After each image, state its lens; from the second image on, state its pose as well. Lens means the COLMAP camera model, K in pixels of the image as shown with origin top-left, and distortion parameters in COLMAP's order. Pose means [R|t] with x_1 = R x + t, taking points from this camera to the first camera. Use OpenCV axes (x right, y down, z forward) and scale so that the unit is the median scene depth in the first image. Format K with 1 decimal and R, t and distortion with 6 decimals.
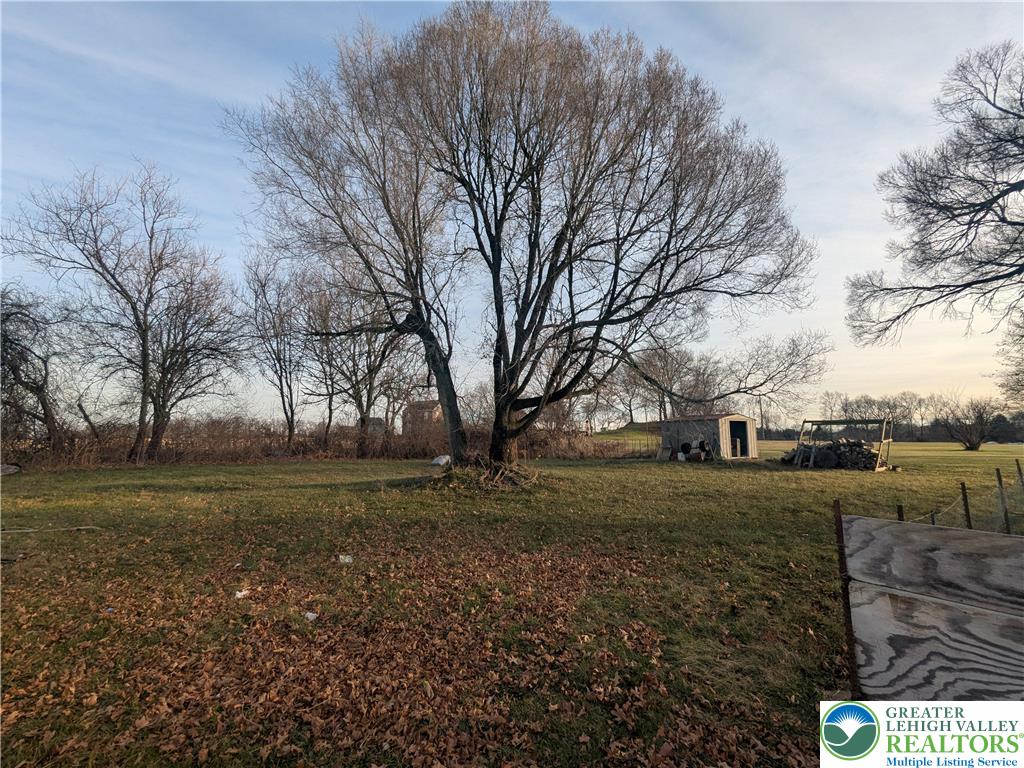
lens RADIAL K [[479.0, 0, 519.3], [0, 479.0, 388.4], [0, 0, 1]] dist [0.002679, 0.000433]
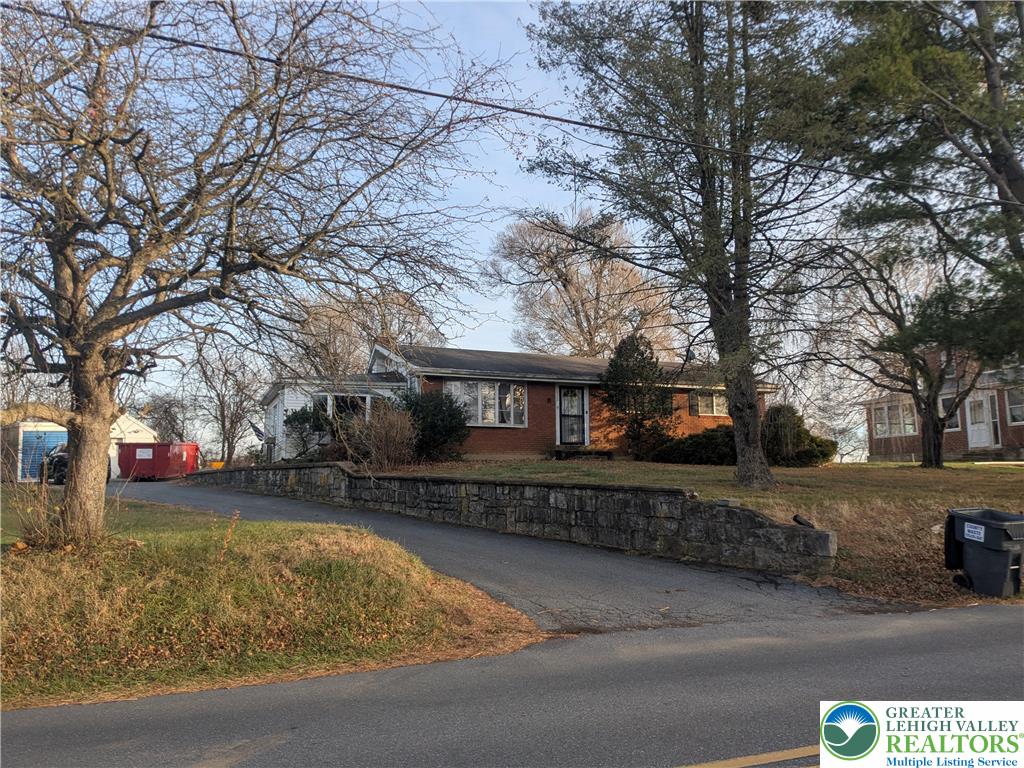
lens RADIAL K [[792.7, 0, 513.2], [0, 792.7, 386.5], [0, 0, 1]] dist [0.015016, -0.004184]
pose [[0.957549, -0.028311, -0.286875, 1.090367], [0.021888, 0.999433, -0.025574, -0.073429], [0.287437, 0.018209, 0.957626, -1.498955]]
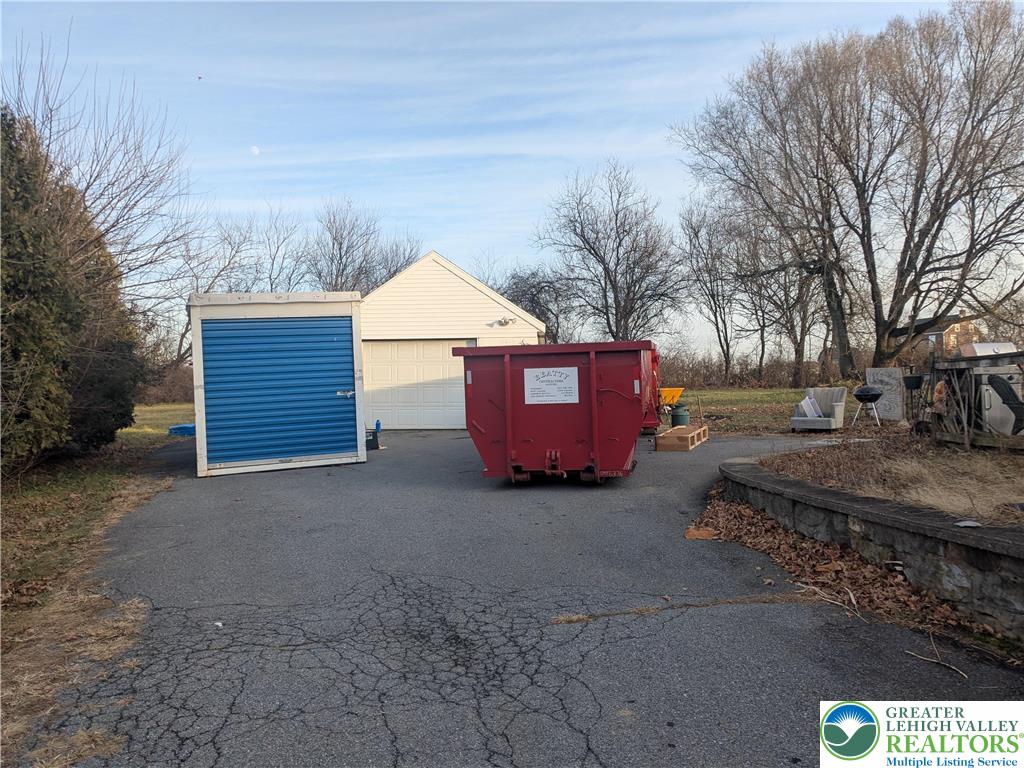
lens RADIAL K [[792.7, 0, 514.6], [0, 792.7, 385.2], [0, 0, 1]] dist [0.015016, -0.004184]
pose [[0.763387, -0.011239, -0.645843, 0.300700], [0.079689, 0.993849, 0.076898, -0.036006], [0.641007, -0.110169, 0.759587, -0.647649]]
